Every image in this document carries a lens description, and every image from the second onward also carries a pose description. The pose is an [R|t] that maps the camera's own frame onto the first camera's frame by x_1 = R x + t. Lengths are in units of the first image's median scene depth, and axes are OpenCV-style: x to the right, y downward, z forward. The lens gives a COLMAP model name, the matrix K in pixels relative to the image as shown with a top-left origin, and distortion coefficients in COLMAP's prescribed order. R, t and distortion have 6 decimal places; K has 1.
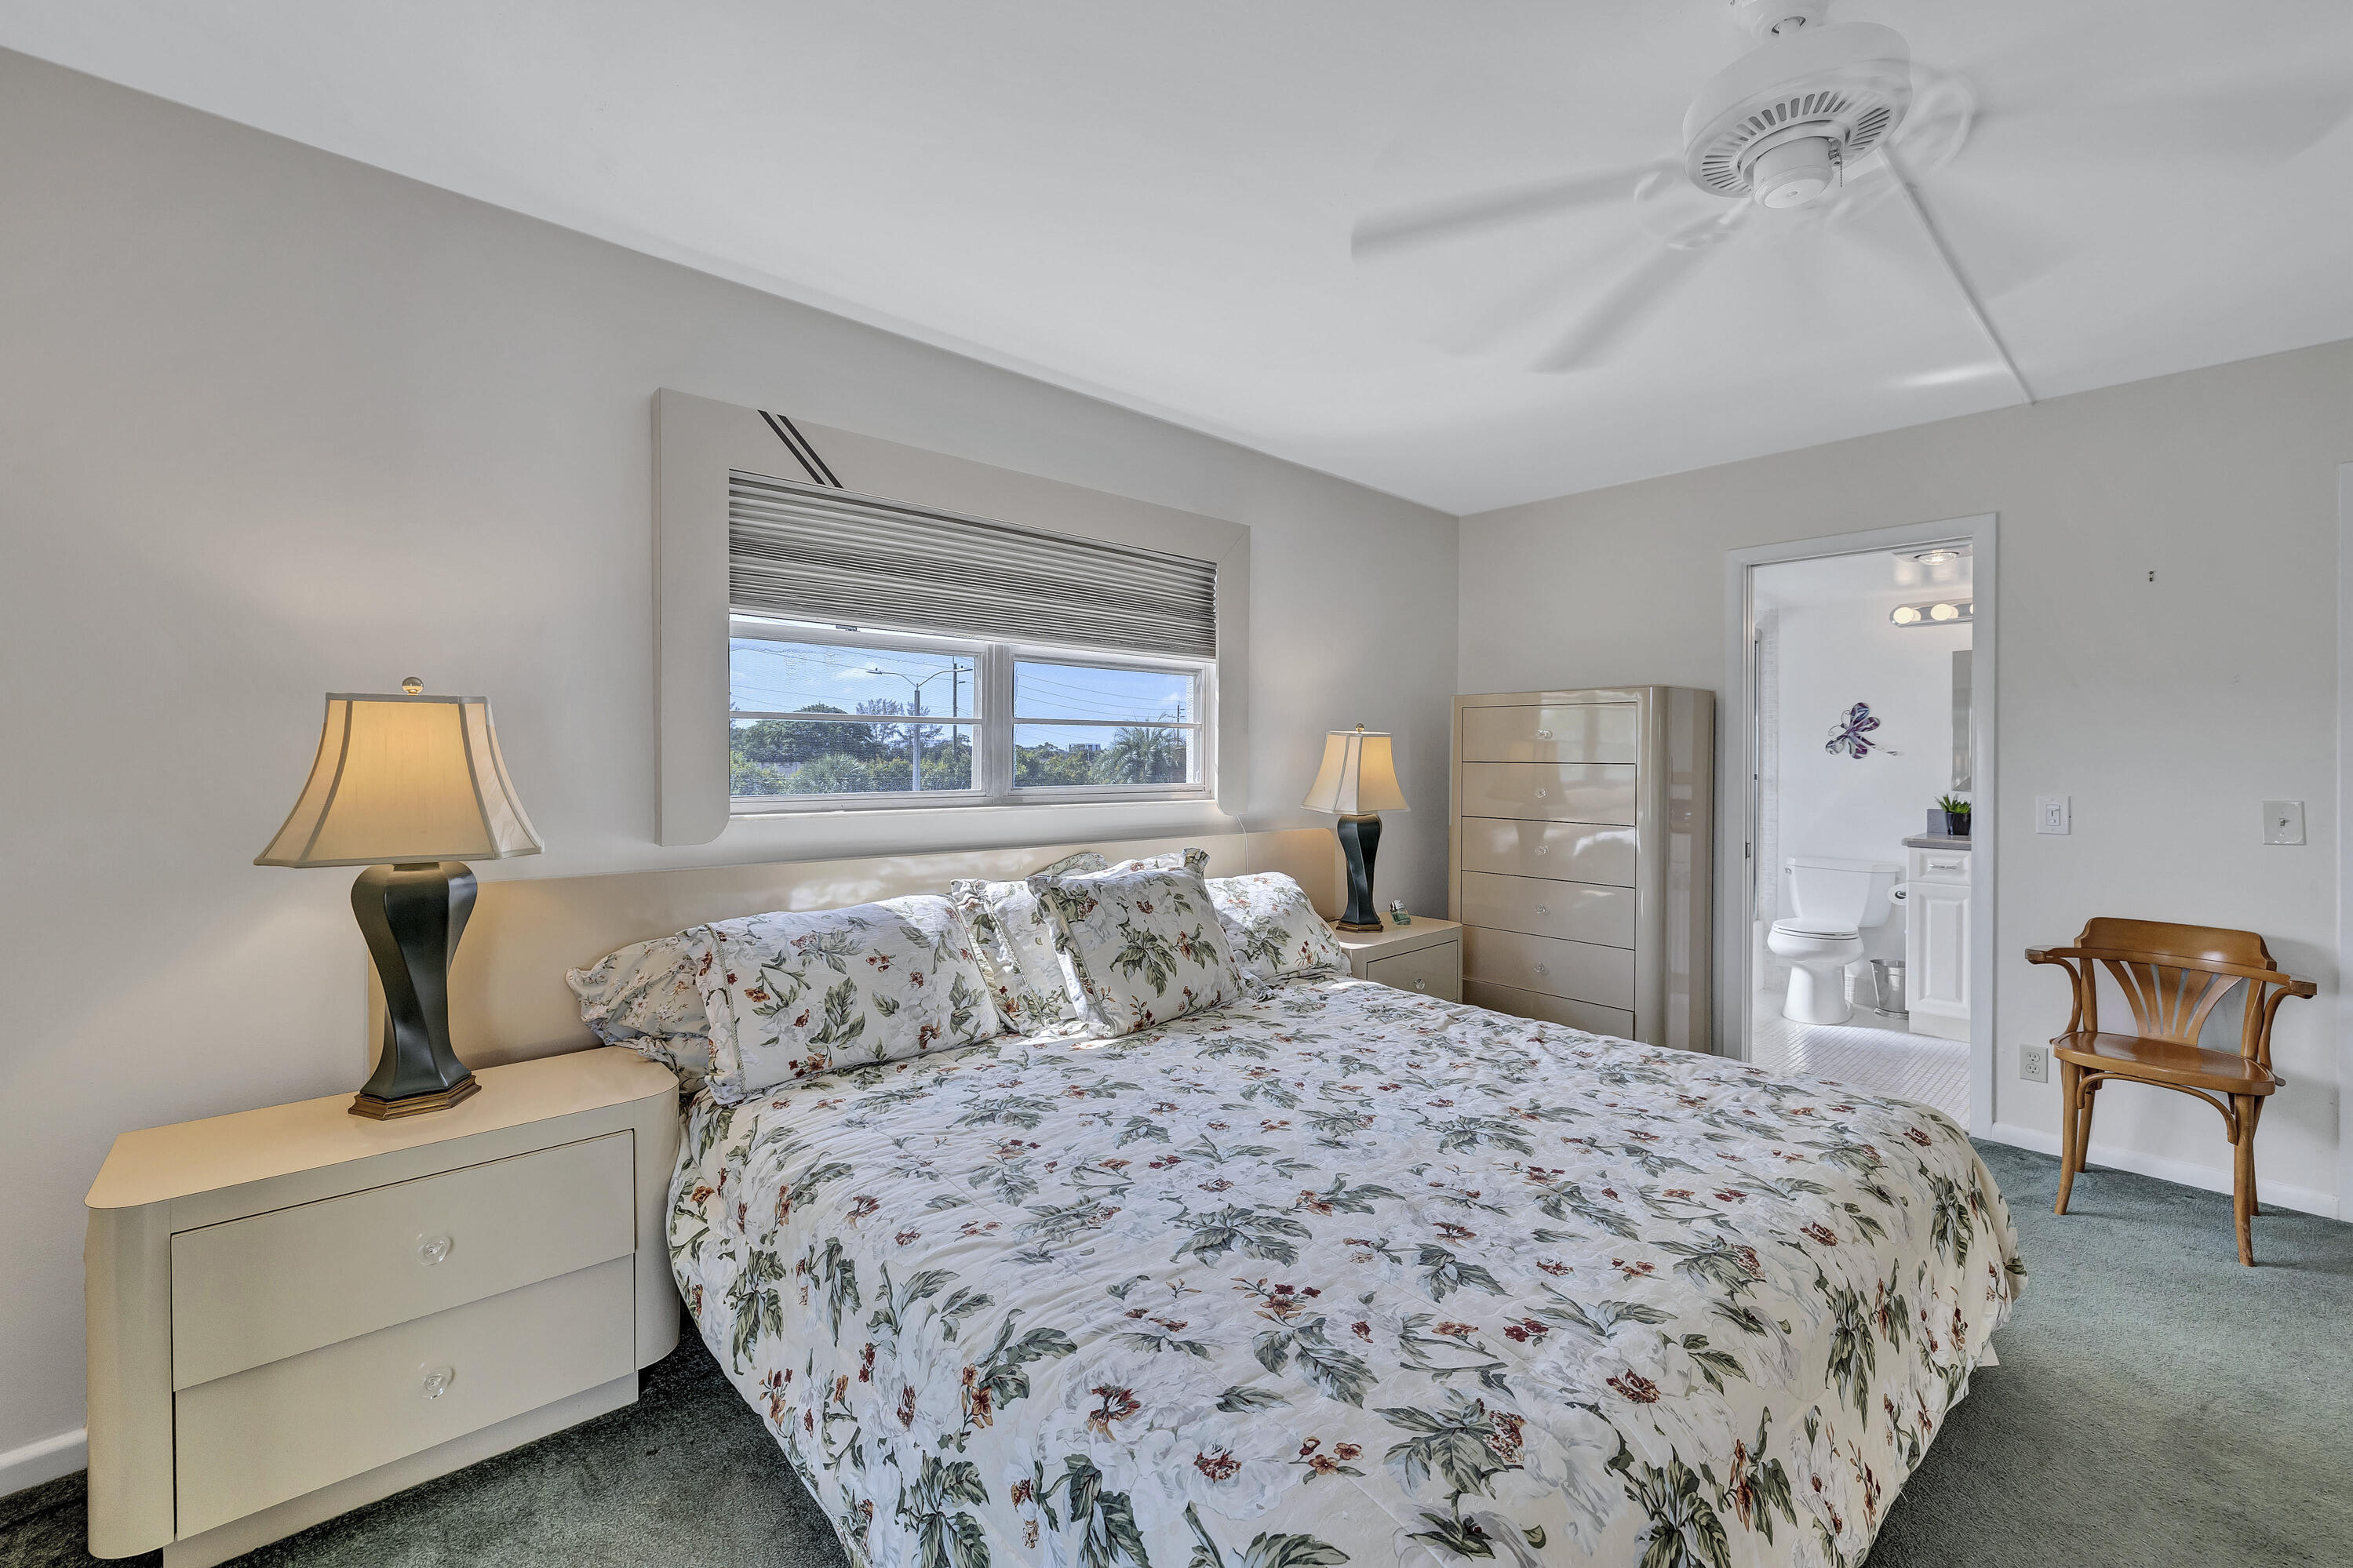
lens RADIAL K [[986.5, 0, 1154.7], [0, 986.5, 762.8], [0, 0, 1]] dist [-0.000608, 0.000067]
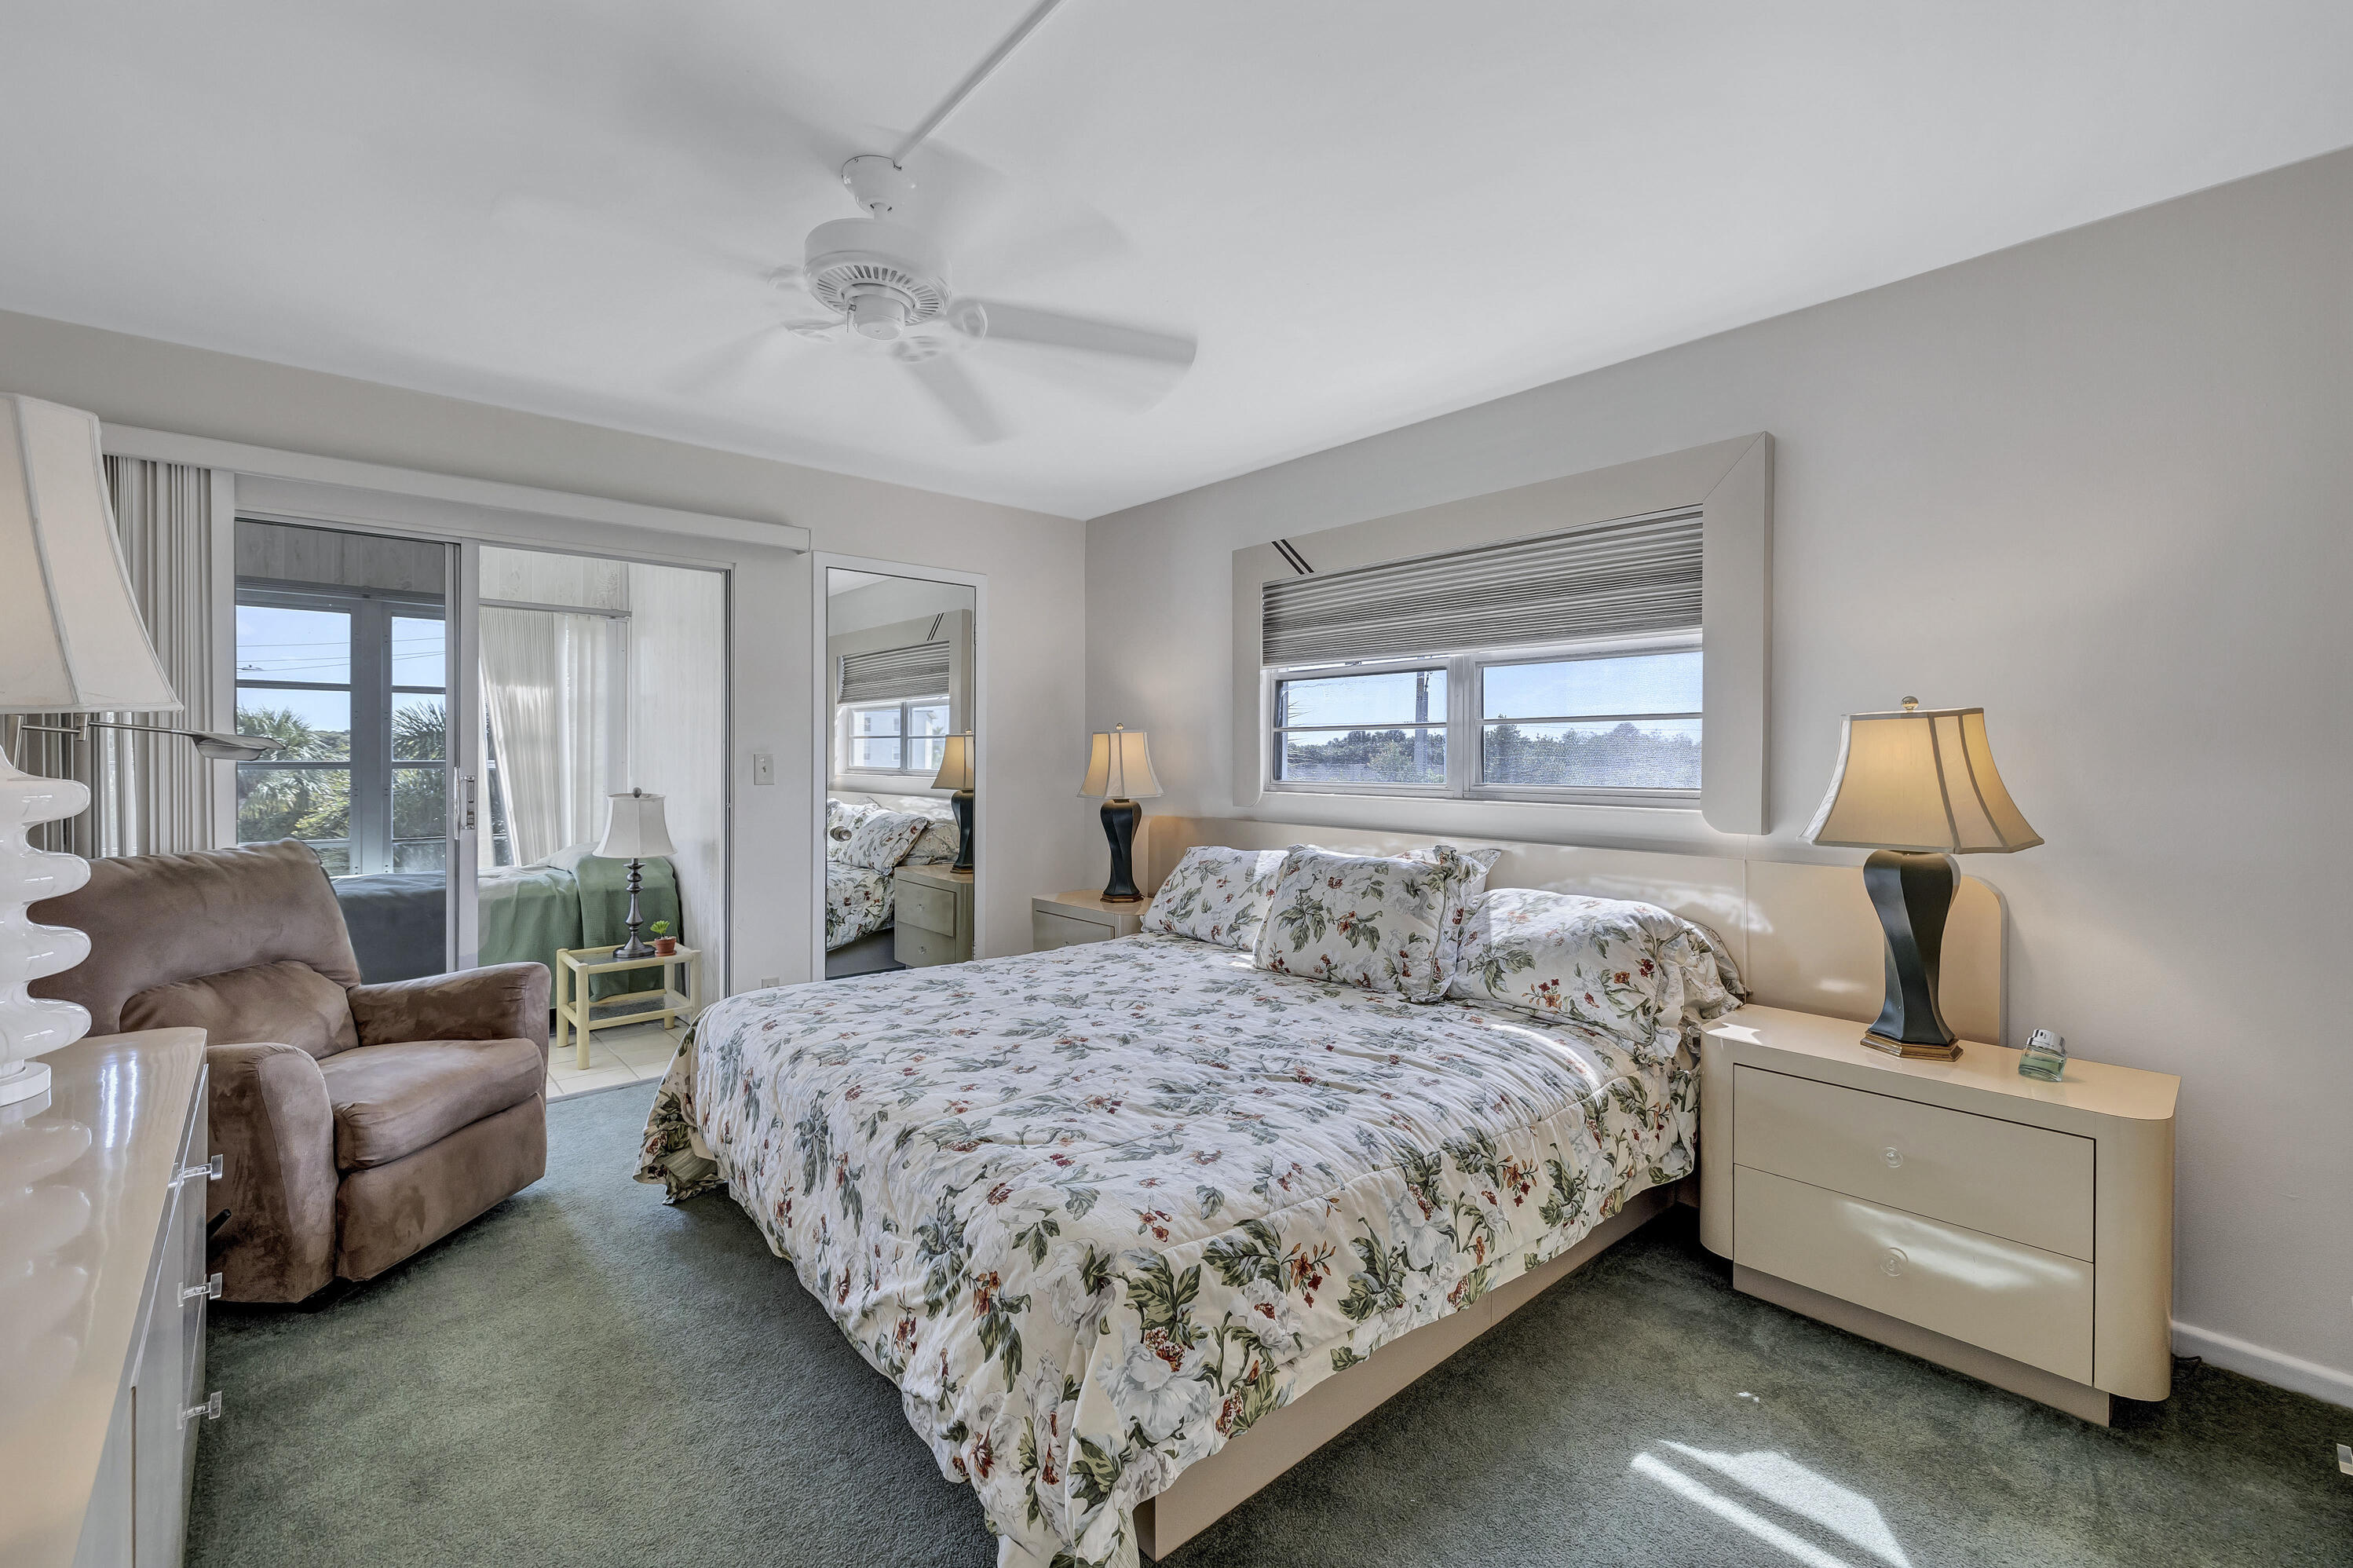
lens RADIAL K [[986.6, 0, 1154.7], [0, 986.6, 762.8], [0, 0, 1]] dist [-0.000608, 0.000067]
pose [[-0.000408, 0.008331, -0.999965, 1.137327], [0.003038, 0.999961, 0.008330, -0.008453], [0.999995, -0.003035, -0.000434, 0.753356]]
